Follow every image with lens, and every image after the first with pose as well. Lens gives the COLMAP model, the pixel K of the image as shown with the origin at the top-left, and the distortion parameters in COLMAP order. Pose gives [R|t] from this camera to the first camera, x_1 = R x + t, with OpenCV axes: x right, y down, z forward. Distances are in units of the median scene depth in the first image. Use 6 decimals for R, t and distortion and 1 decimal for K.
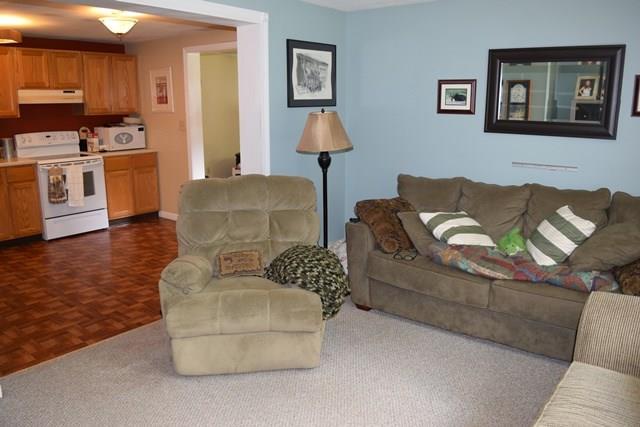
lens RADIAL K [[493.3, 0, 320.0], [0, 493.3, 213.5], [0, 0, 1]] dist [-0.092094, -0.000612]
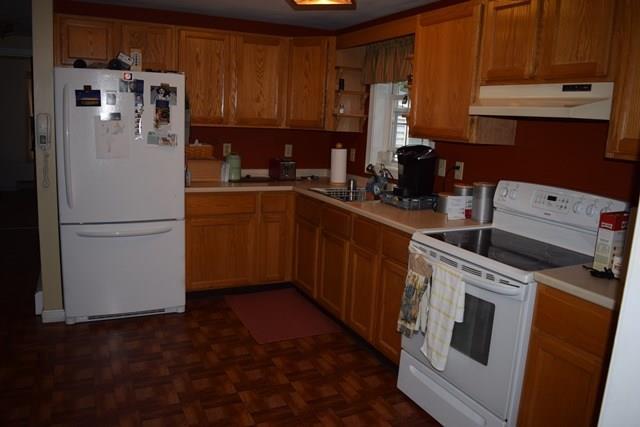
lens RADIAL K [[493.3, 0, 320.0], [0, 493.3, 213.5], [0, 0, 1]] dist [-0.092094, -0.000612]
pose [[-0.411108, 0.142246, -0.900420, -0.103739], [-0.246626, 0.933558, 0.260085, -0.212366], [0.877591, 0.328990, -0.348712, 0.990757]]
